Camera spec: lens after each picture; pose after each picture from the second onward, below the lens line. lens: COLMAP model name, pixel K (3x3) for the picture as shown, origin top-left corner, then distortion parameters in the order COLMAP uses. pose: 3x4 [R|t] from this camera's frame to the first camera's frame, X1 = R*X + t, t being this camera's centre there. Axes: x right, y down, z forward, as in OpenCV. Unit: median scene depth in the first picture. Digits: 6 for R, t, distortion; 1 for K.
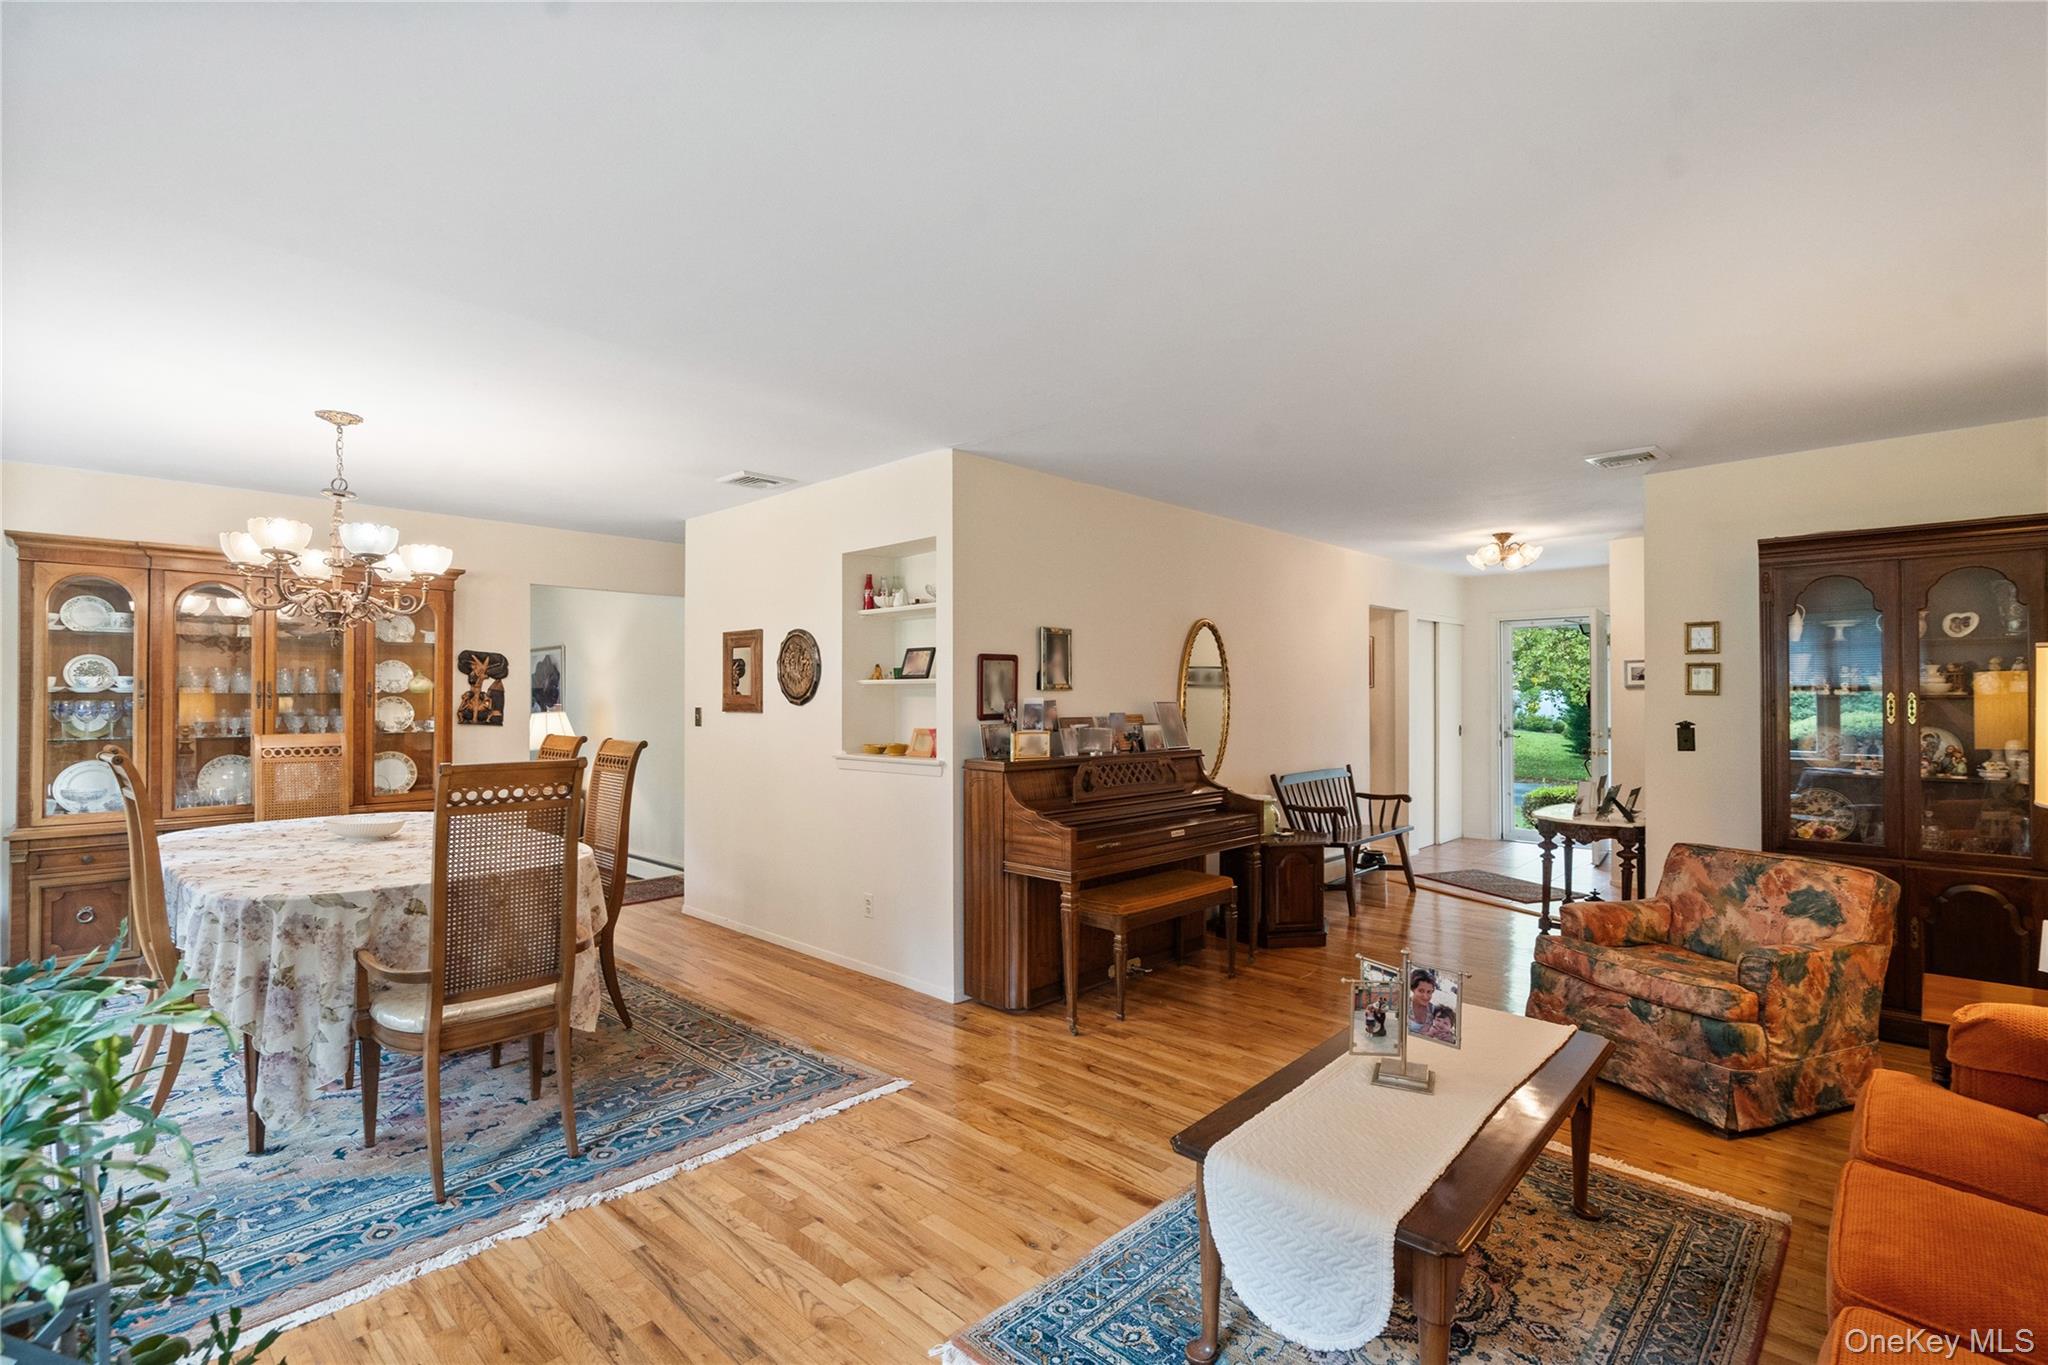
lens RADIAL K [[947.2, 0, 1029.2], [0, 947.2, 687.0], [0, 0, 1]] dist [-0.002759, 0.000089]
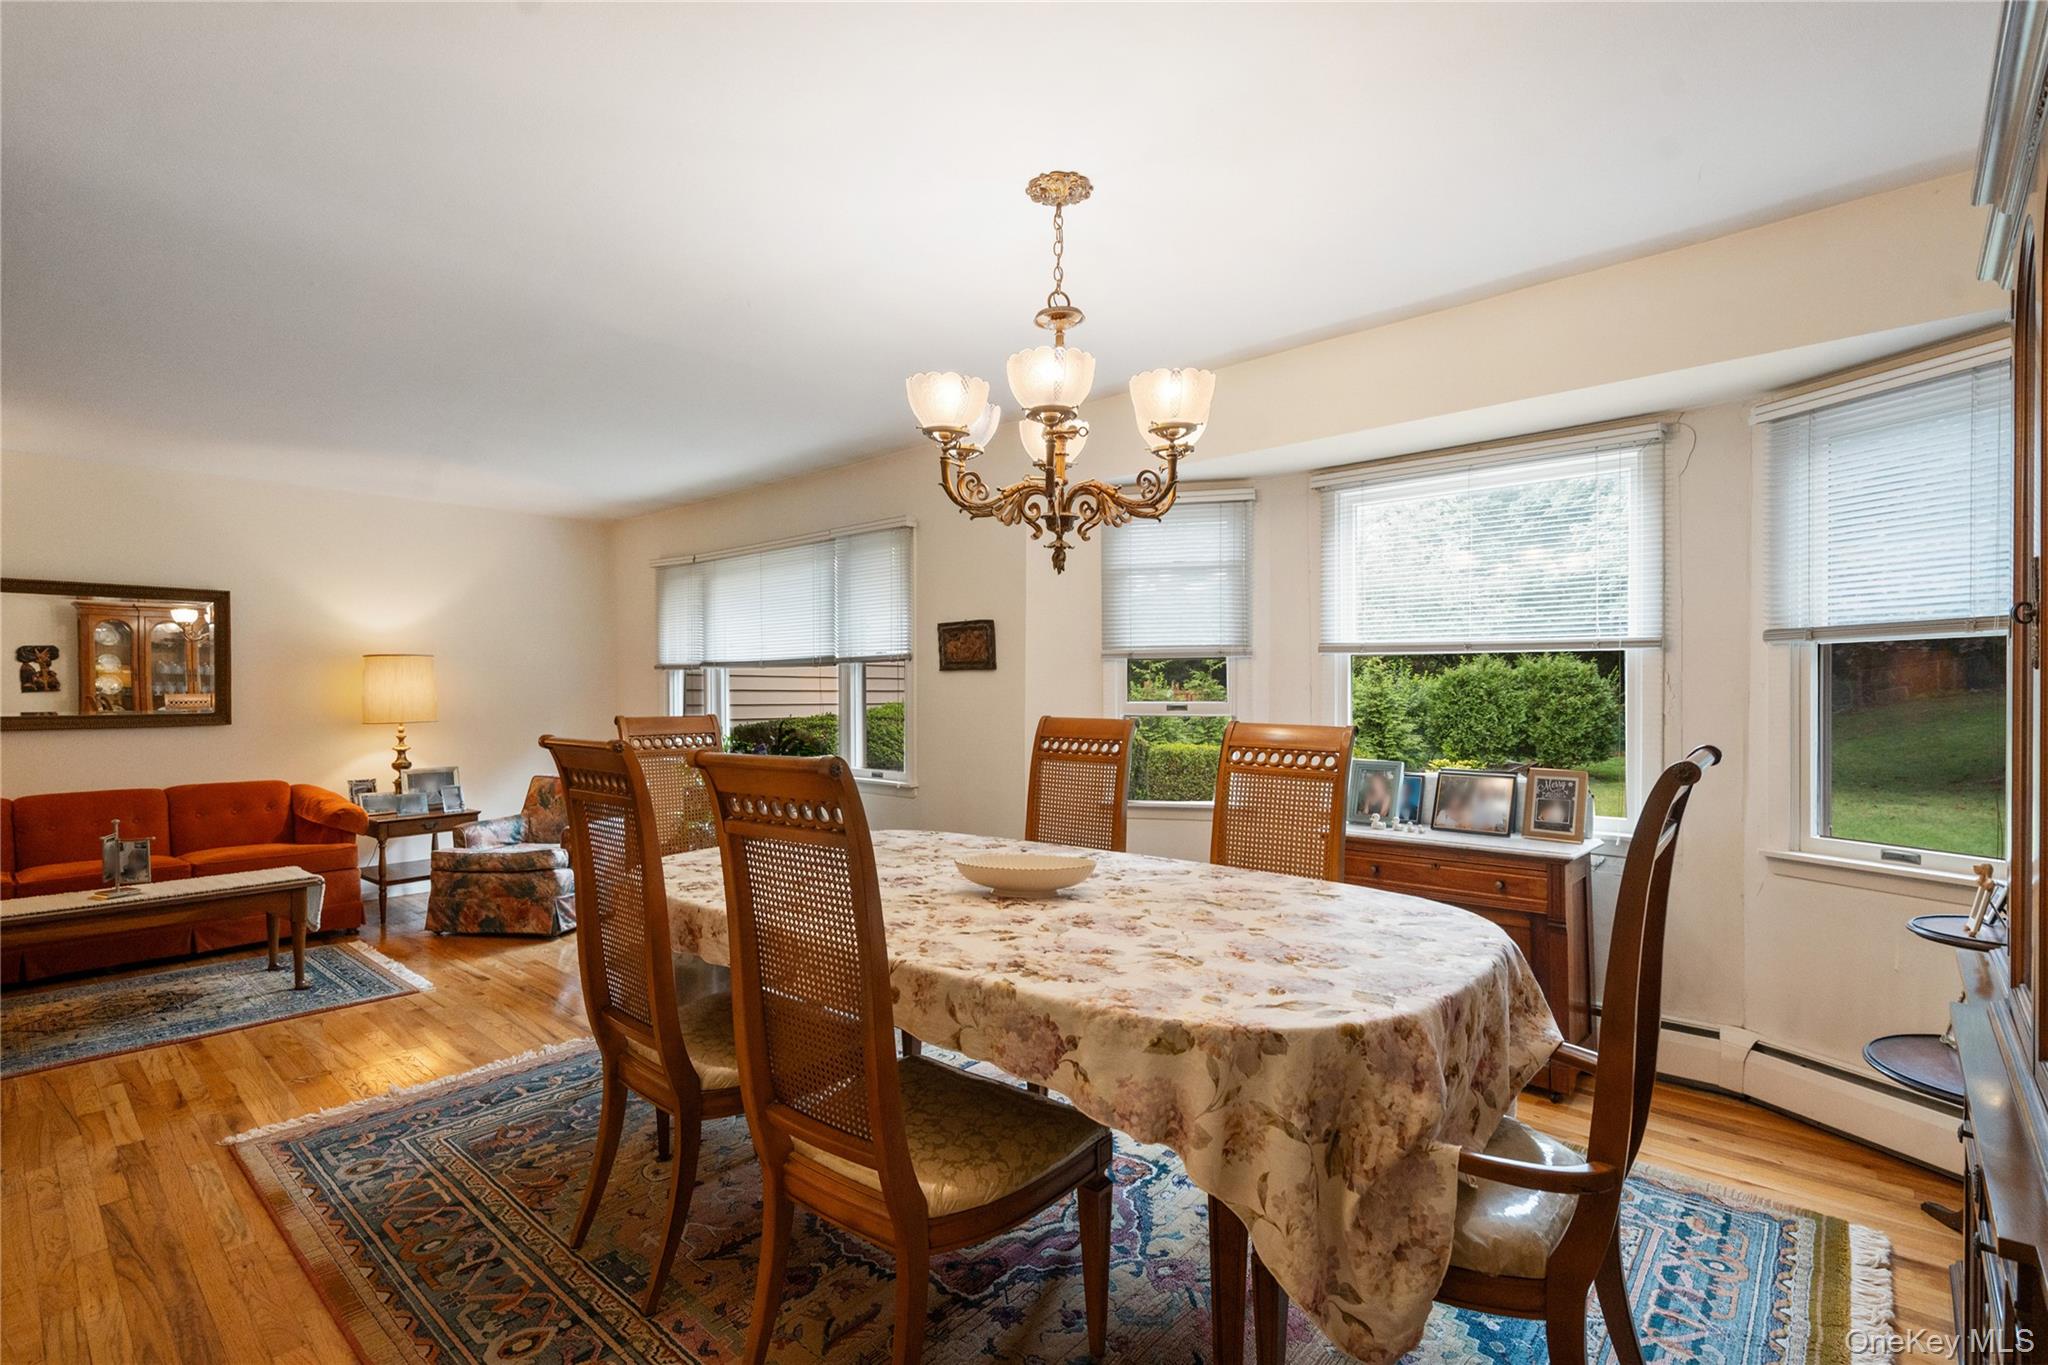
lens RADIAL K [[947.2, 0, 1022.4], [0, 947.2, 696.7], [0, 0, 1]] dist [-0.002759, 0.000089]
pose [[-0.999587, 0.001809, -0.028680, -0.749385], [0.001812, 0.999998, -0.000066, 0.039171], [0.028680, -0.000118, -0.999589, 1.747871]]
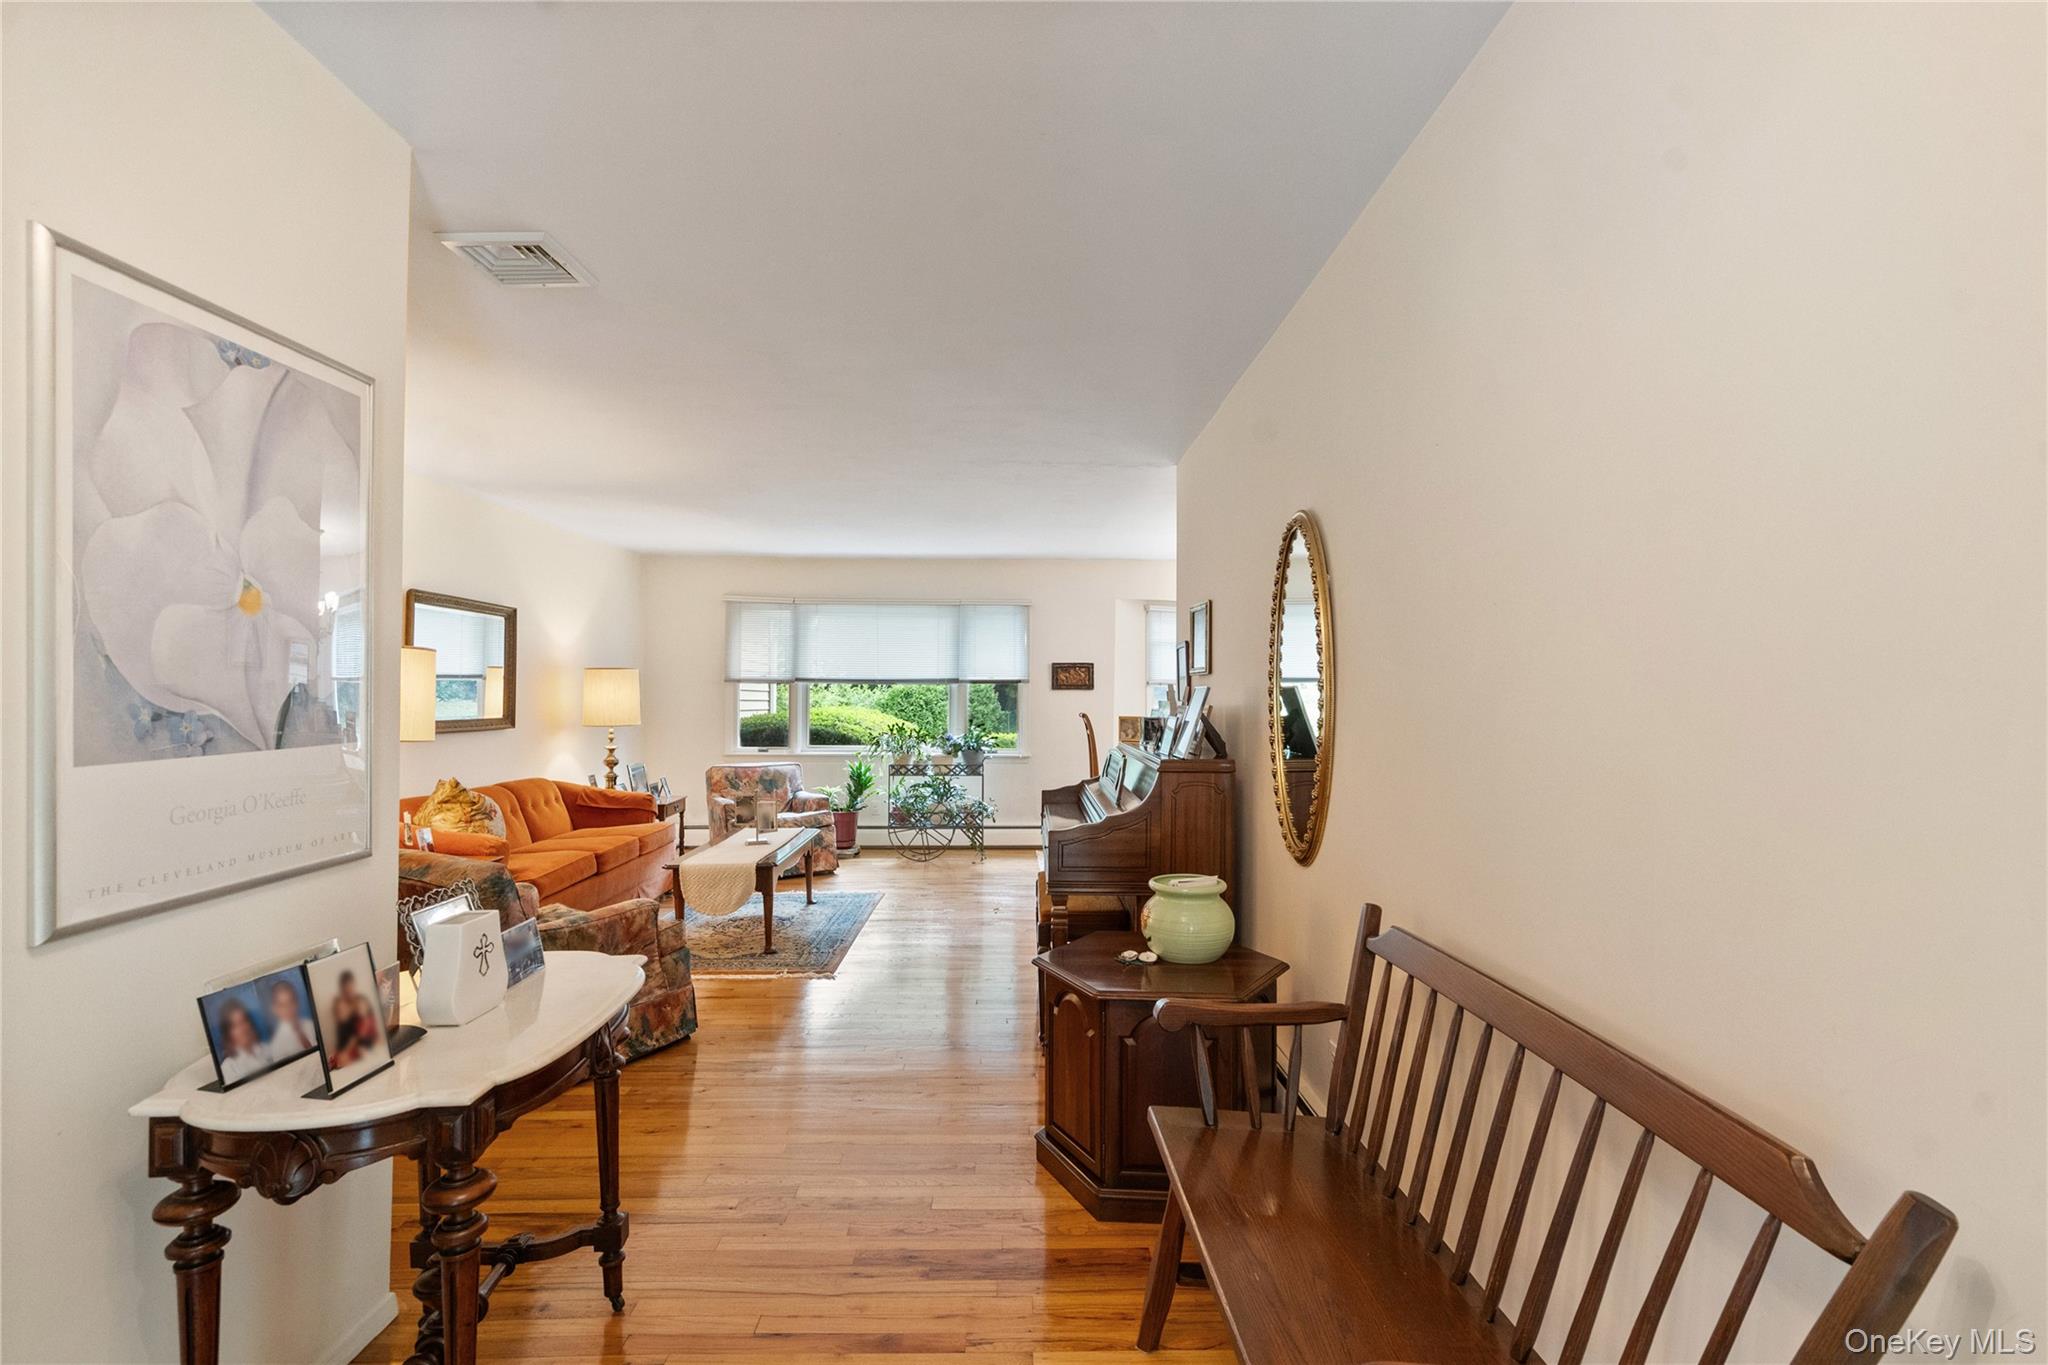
lens RADIAL K [[947.2, 0, 1024.3], [0, 947.2, 682.1], [0, 0, 1]] dist [-0.002759, 0.000089]
pose [[-0.701905, -0.016335, -0.712083, 1.048202], [0.001415, 0.999703, -0.024328, 0.041927], [0.712269, -0.018083, -0.701673, 2.023574]]
